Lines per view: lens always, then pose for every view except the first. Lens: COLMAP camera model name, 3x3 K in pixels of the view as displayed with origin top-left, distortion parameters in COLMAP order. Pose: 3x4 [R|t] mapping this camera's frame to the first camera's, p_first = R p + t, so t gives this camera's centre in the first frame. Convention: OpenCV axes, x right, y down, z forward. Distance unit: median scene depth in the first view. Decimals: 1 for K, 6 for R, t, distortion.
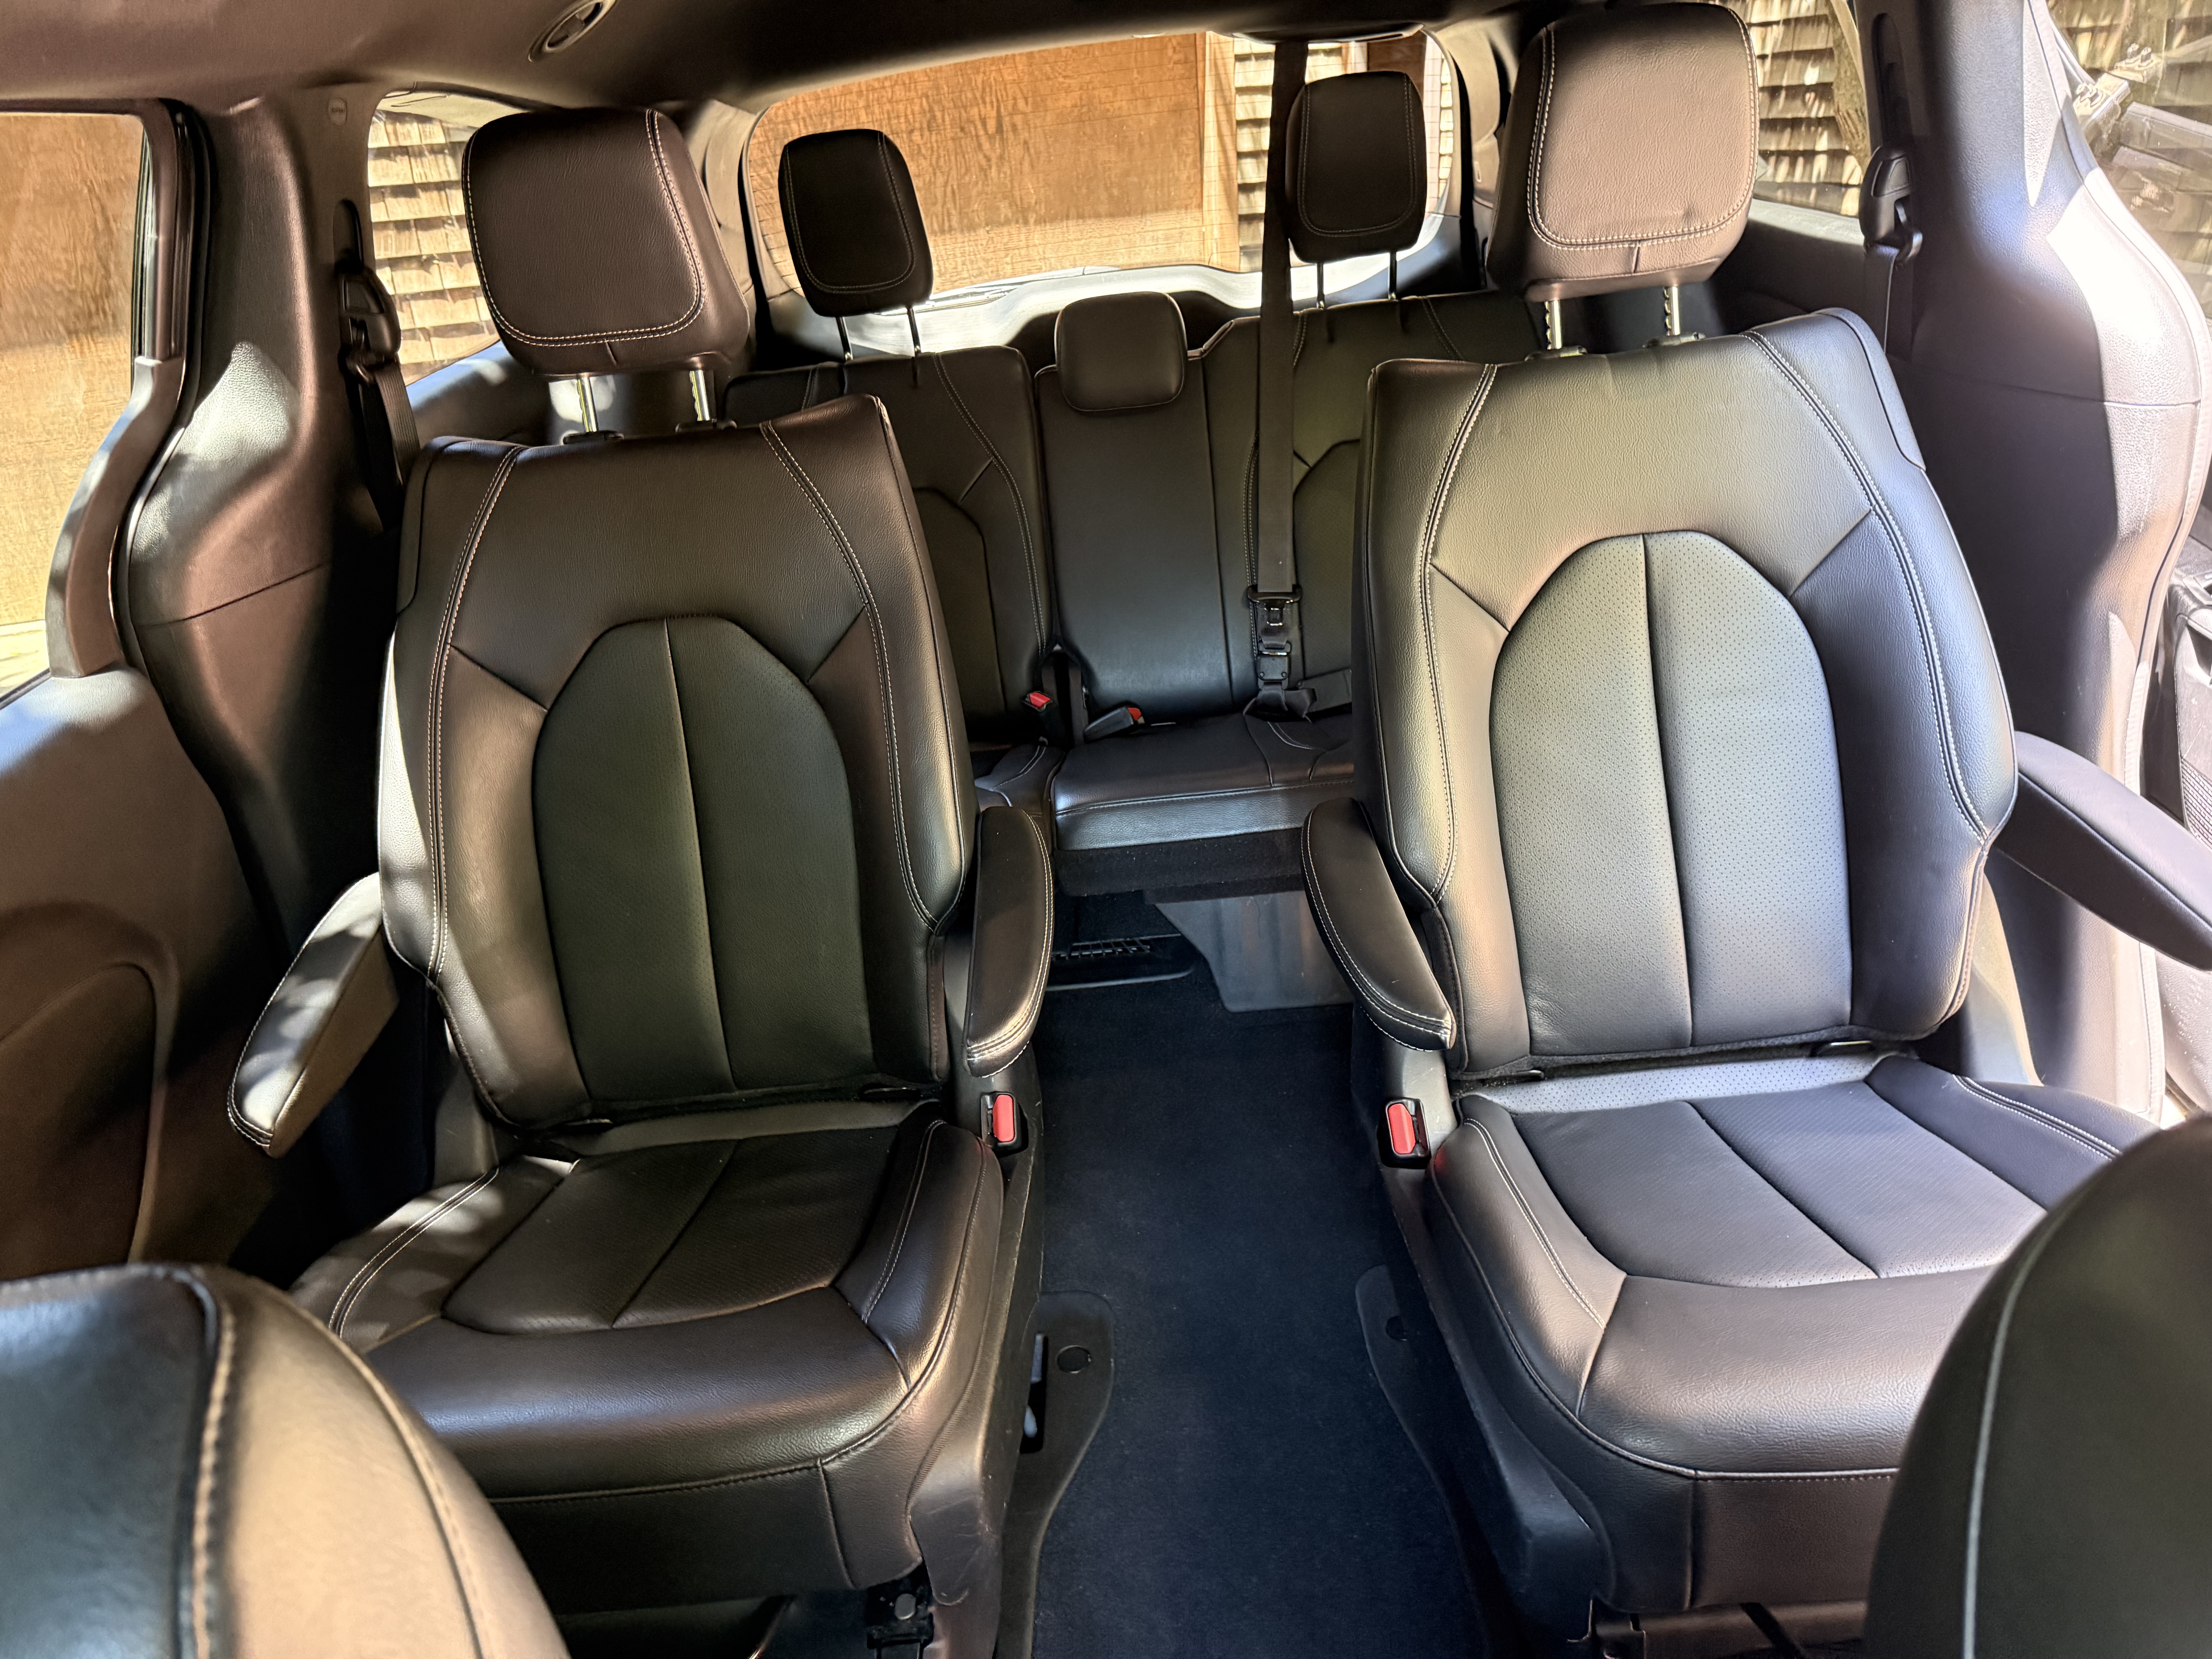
lens RADIAL K [[1744.0, 0, 1106.0], [0, 1744.0, 829.5], [0, 0, 1]] dist [0.109222, -0.000916]
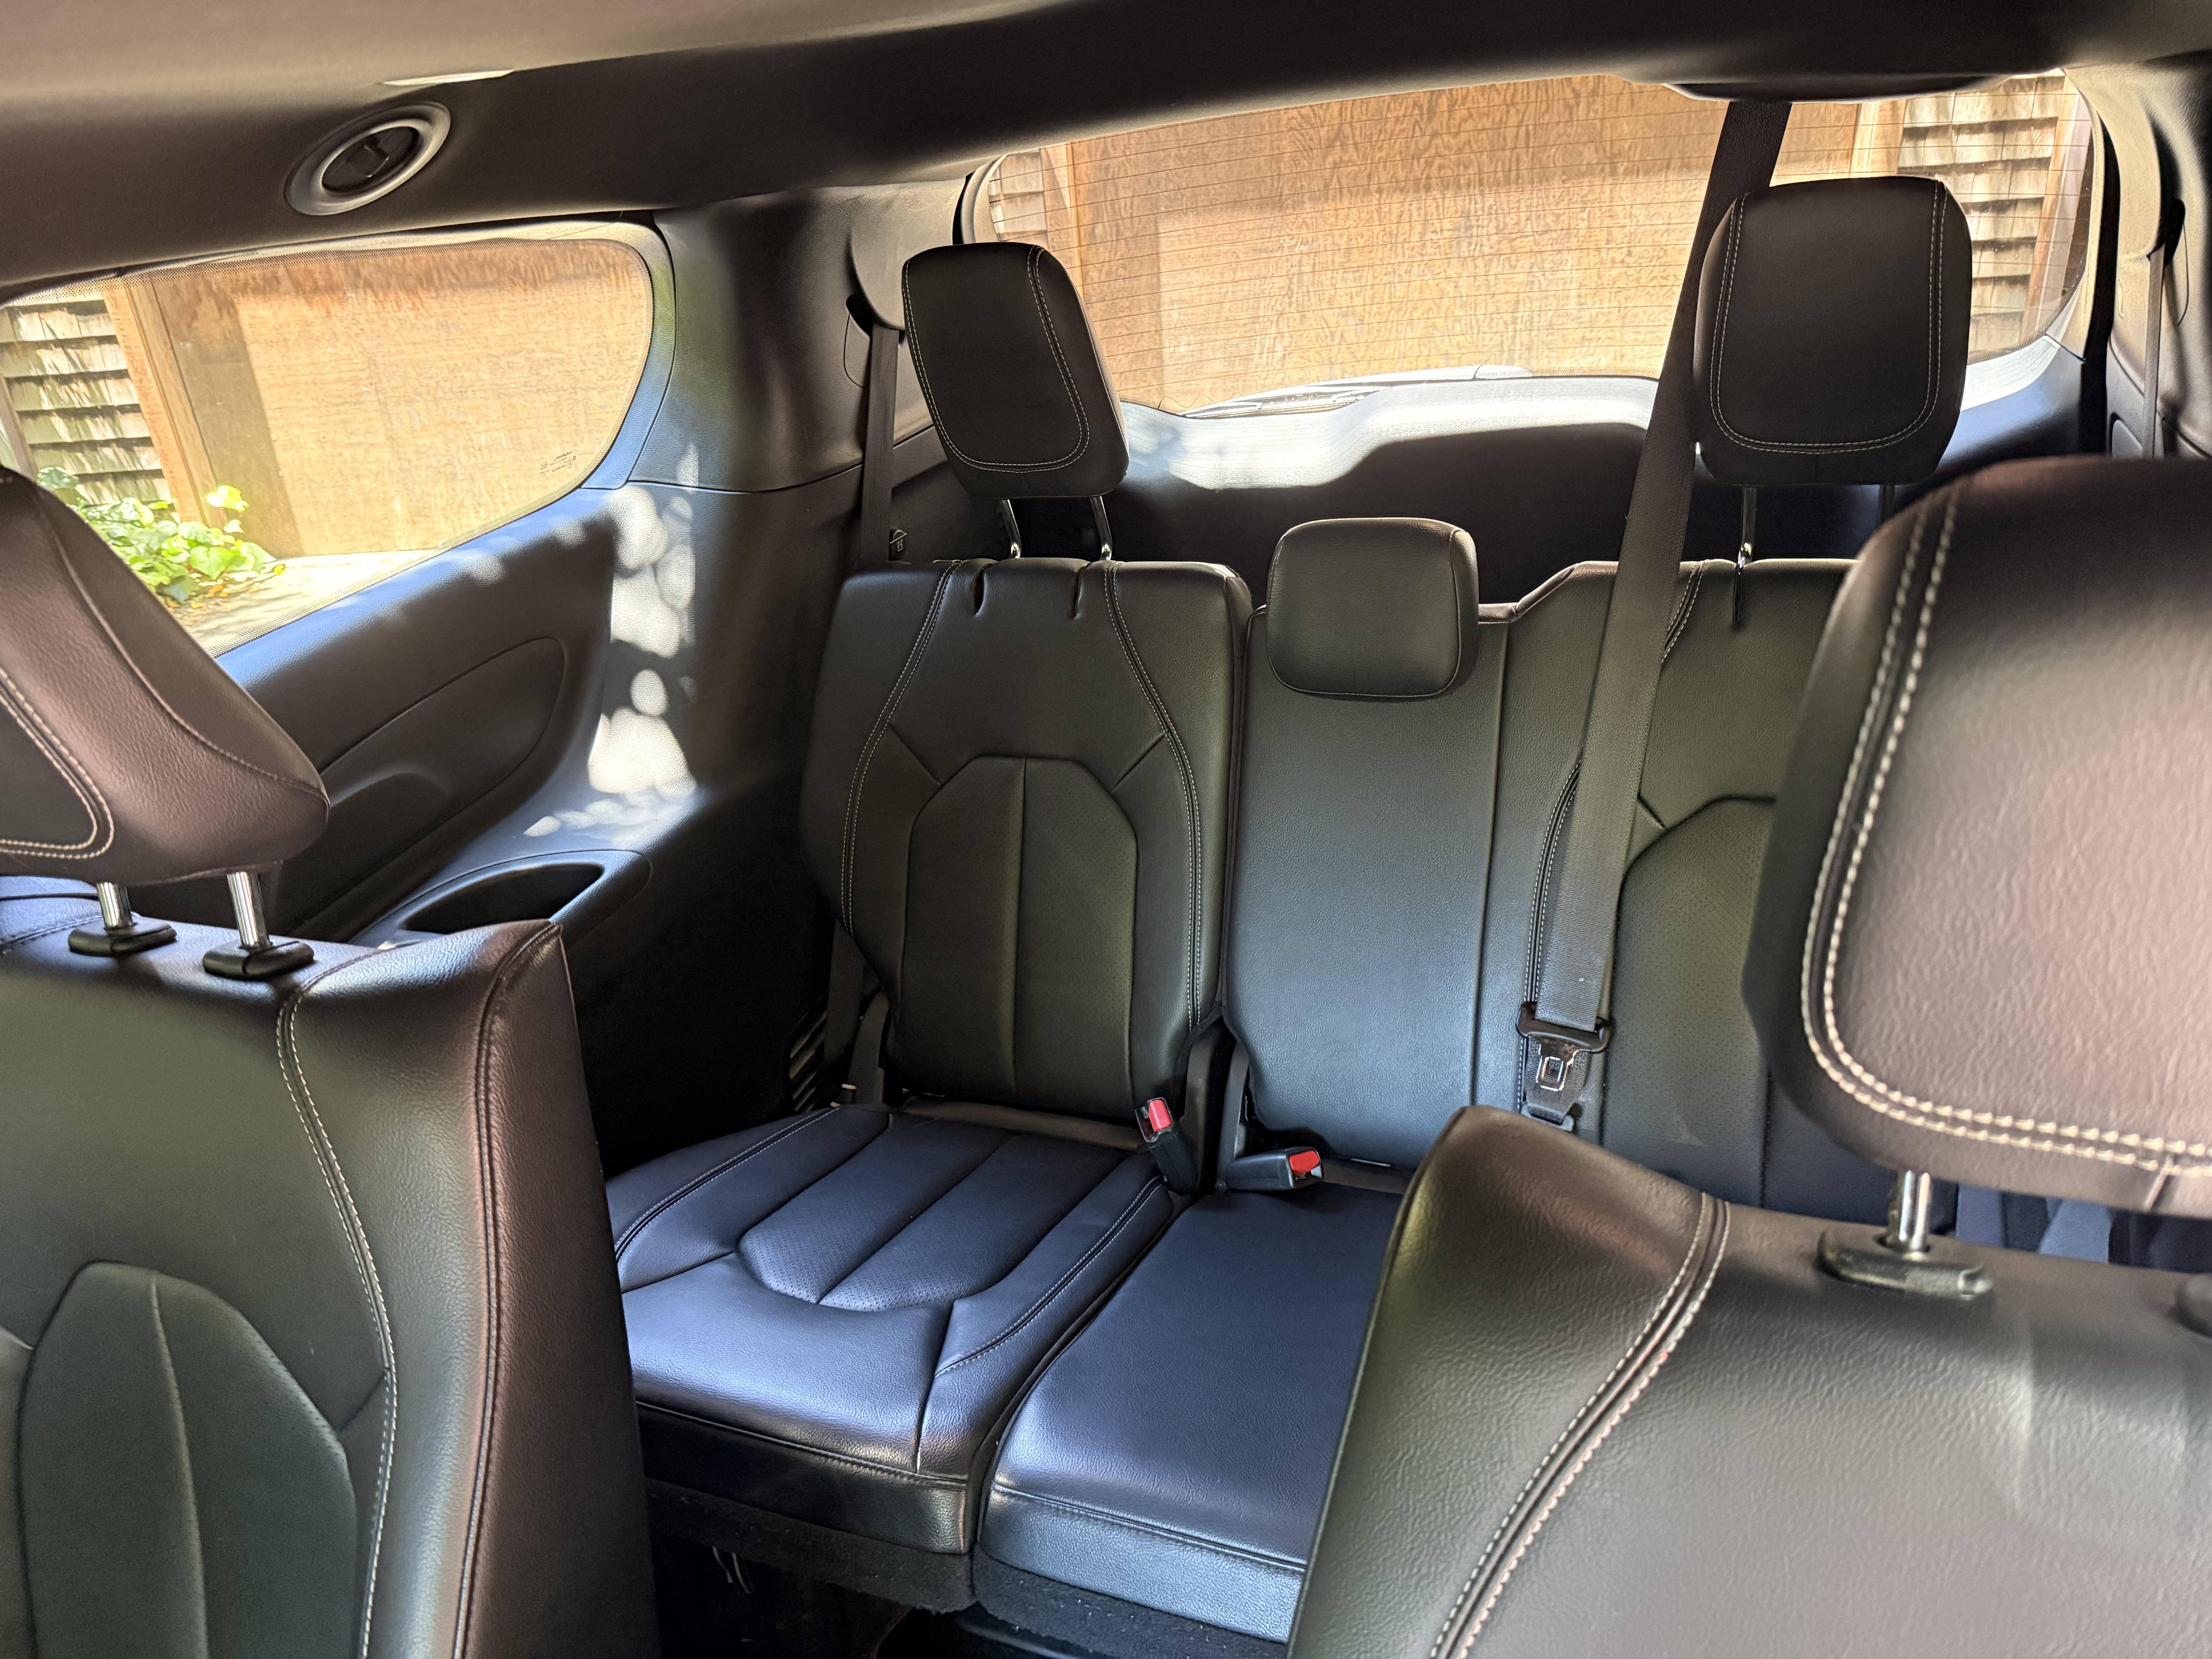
lens RADIAL K [[1744.0, 0, 1106.0], [0, 1744.0, 829.5], [0, 0, 1]] dist [0.109222, -0.000916]
pose [[0.936743, 0.162990, -0.309753, 0.063092], [-0.144212, 0.986081, 0.082750, -0.115128], [0.318929, -0.032845, 0.947209, 0.189511]]
